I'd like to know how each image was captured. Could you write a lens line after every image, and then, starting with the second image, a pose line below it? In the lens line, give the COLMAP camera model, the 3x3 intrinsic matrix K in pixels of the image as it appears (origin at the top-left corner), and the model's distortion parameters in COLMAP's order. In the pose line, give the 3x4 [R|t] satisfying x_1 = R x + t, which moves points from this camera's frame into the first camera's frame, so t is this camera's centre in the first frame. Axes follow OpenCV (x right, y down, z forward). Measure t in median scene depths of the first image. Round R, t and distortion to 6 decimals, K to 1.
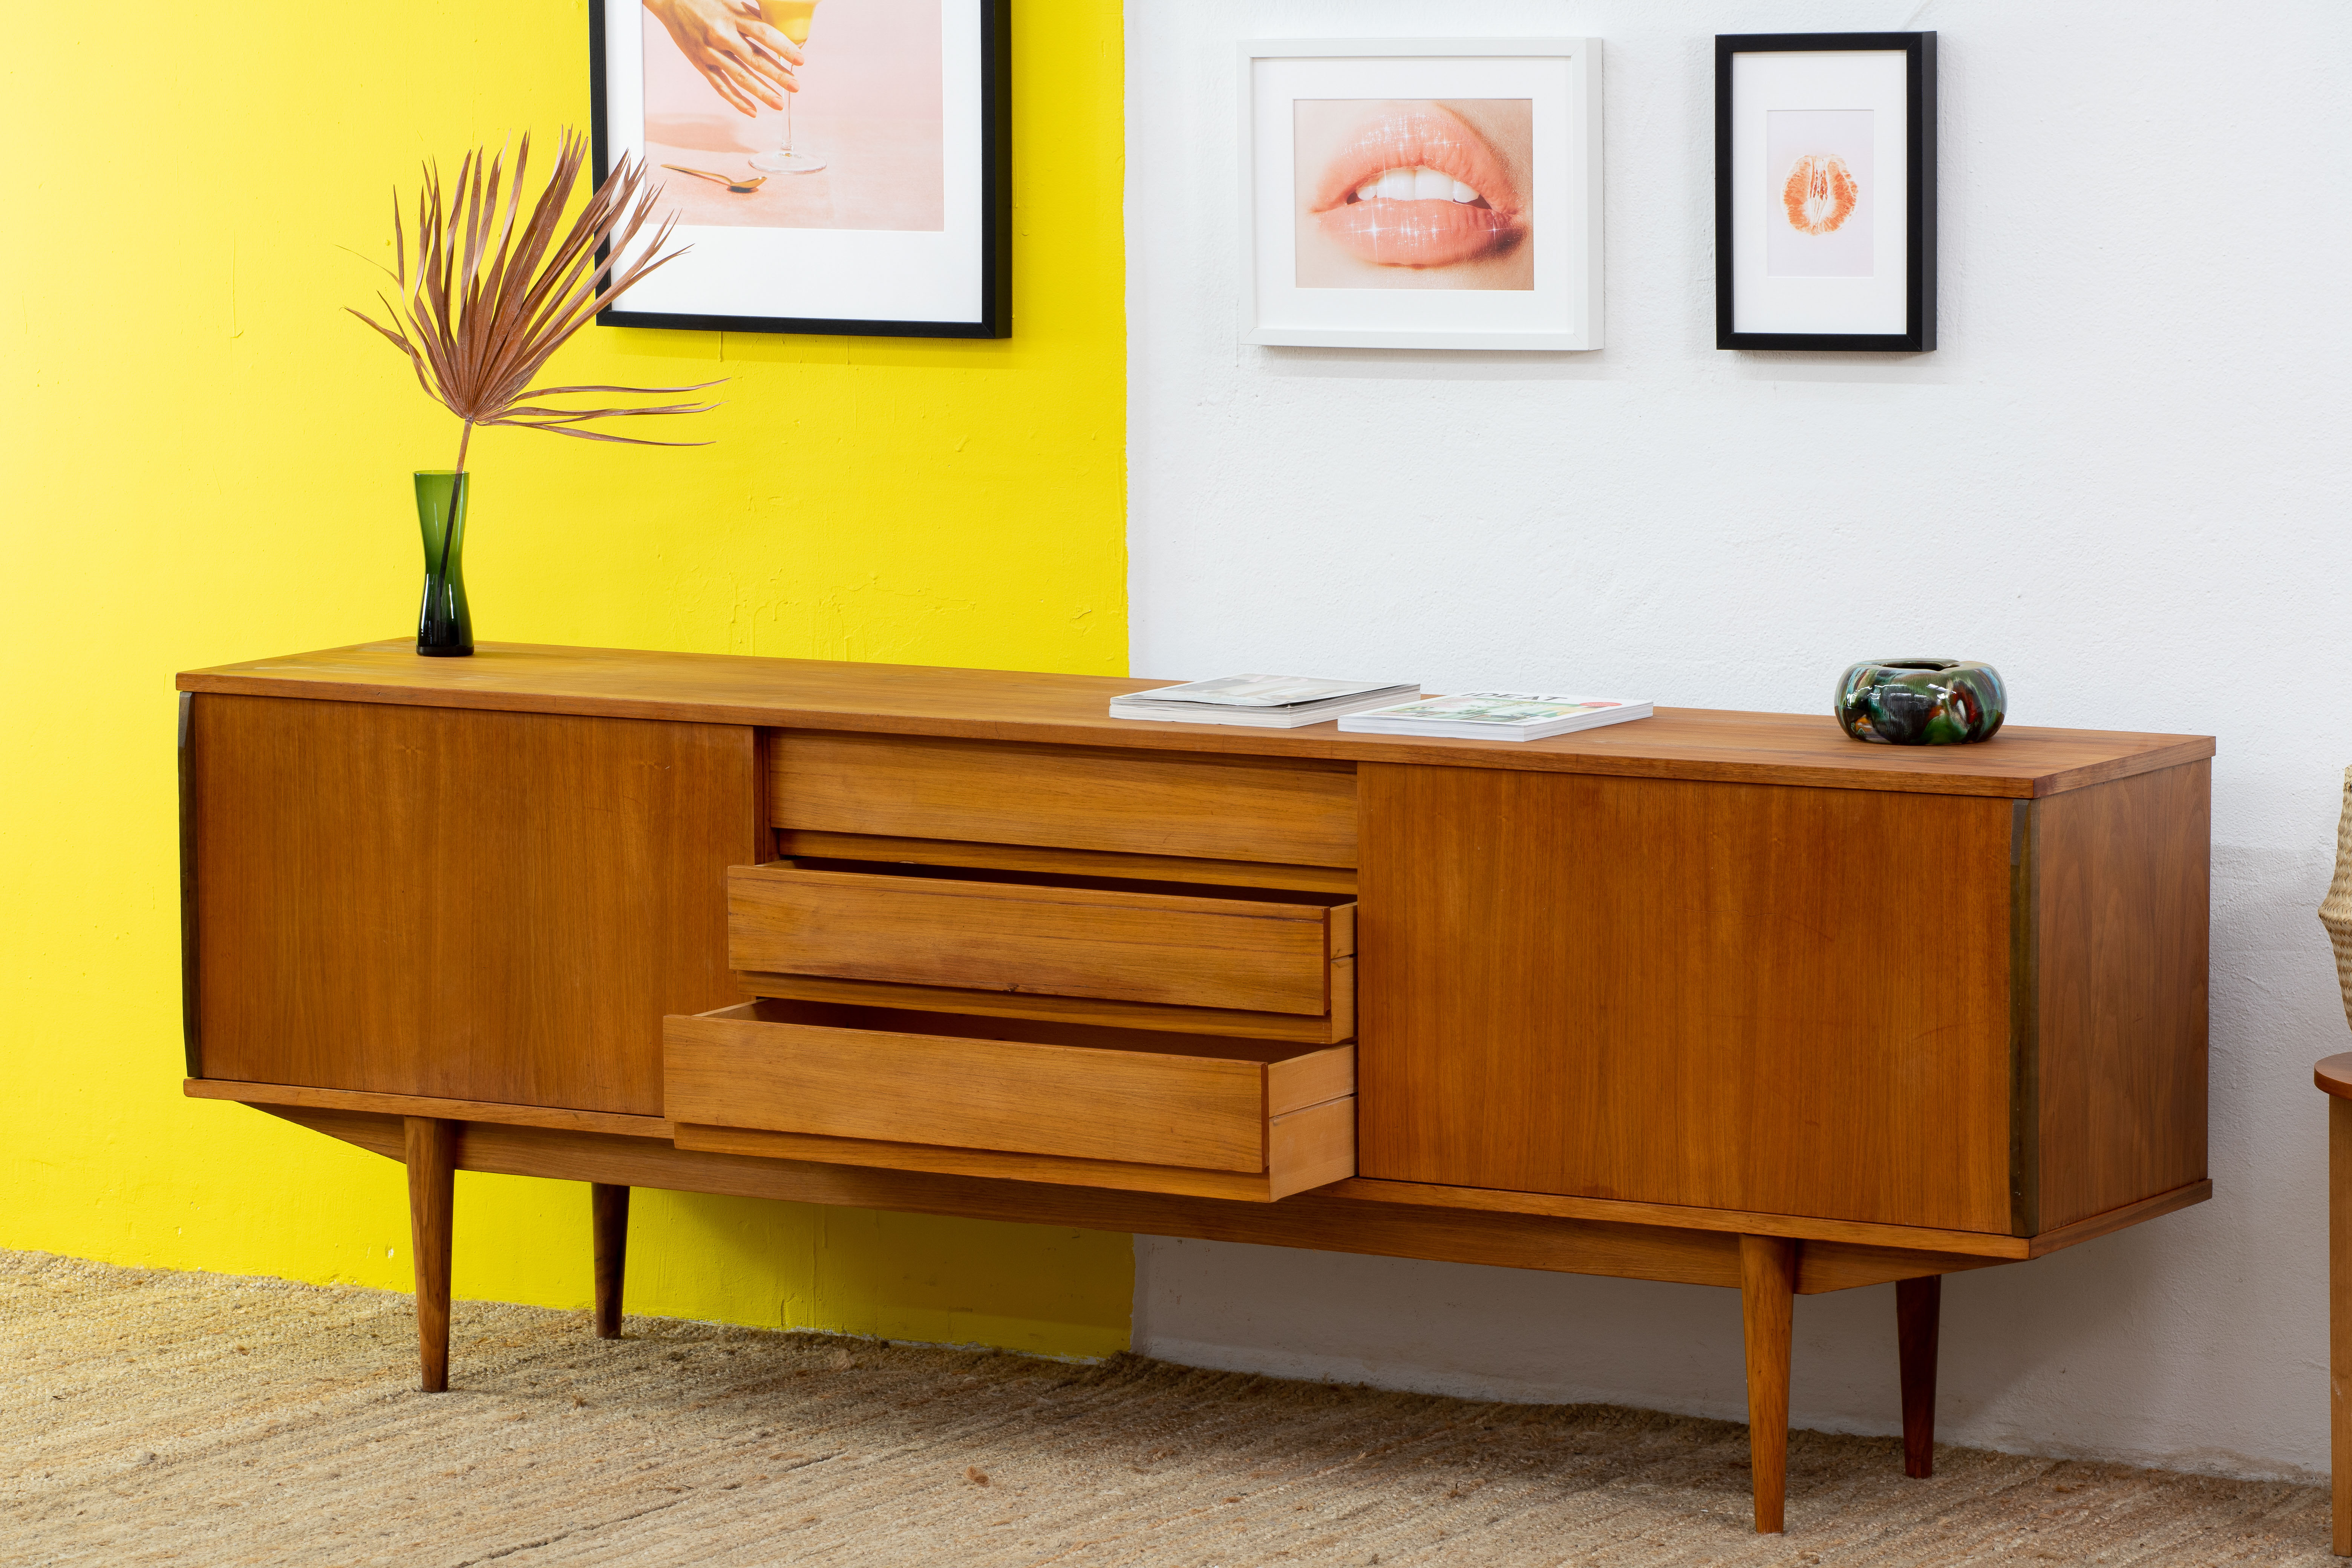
lens RADIAL K [[8316.0, 0, 1174.5], [0, 8316.0, 786.1], [0, 0, 1]] dist [0.554955, 0.000000]
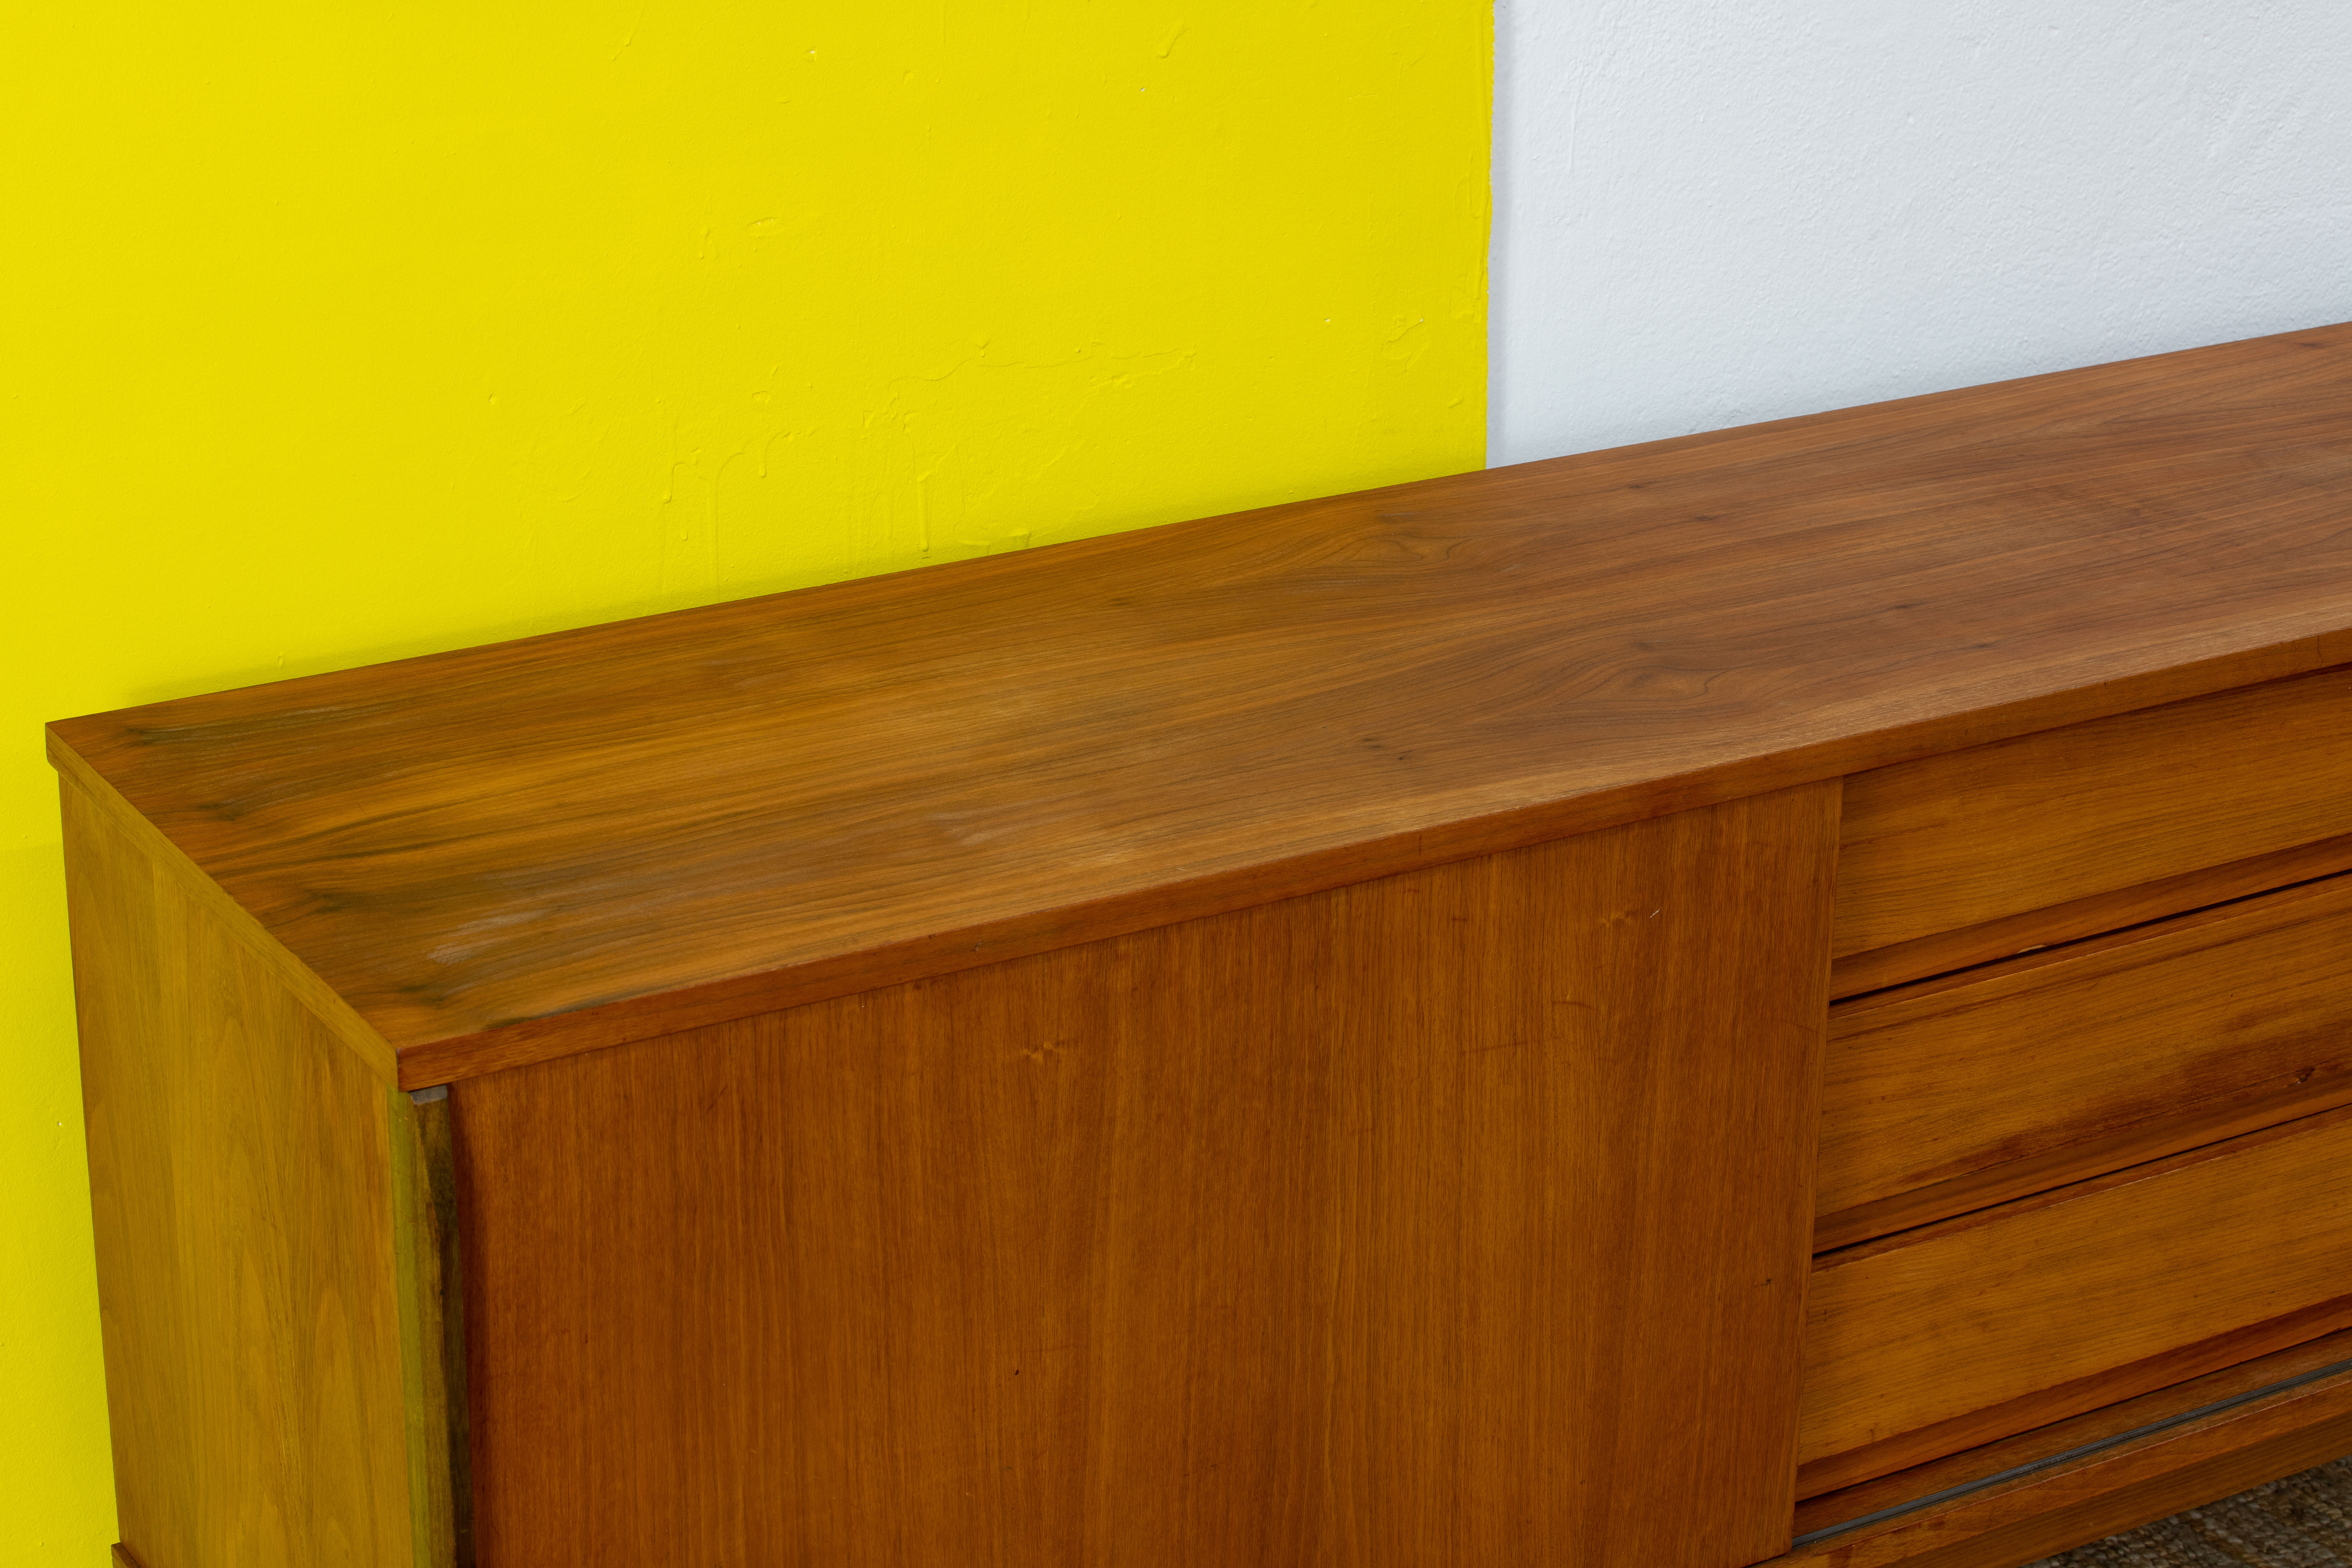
lens RADIAL K [[5112.3, 0, 1181.8], [0, 5112.3, 774.2], [0, 0, 1]] dist [-0.235750, 0.000000]
pose [[0.480637, -0.300501, 0.823825, -0.315271], [0.089535, 0.951360, 0.294784, -0.098065], [-0.872337, -0.067923, 0.484164, 0.954187]]
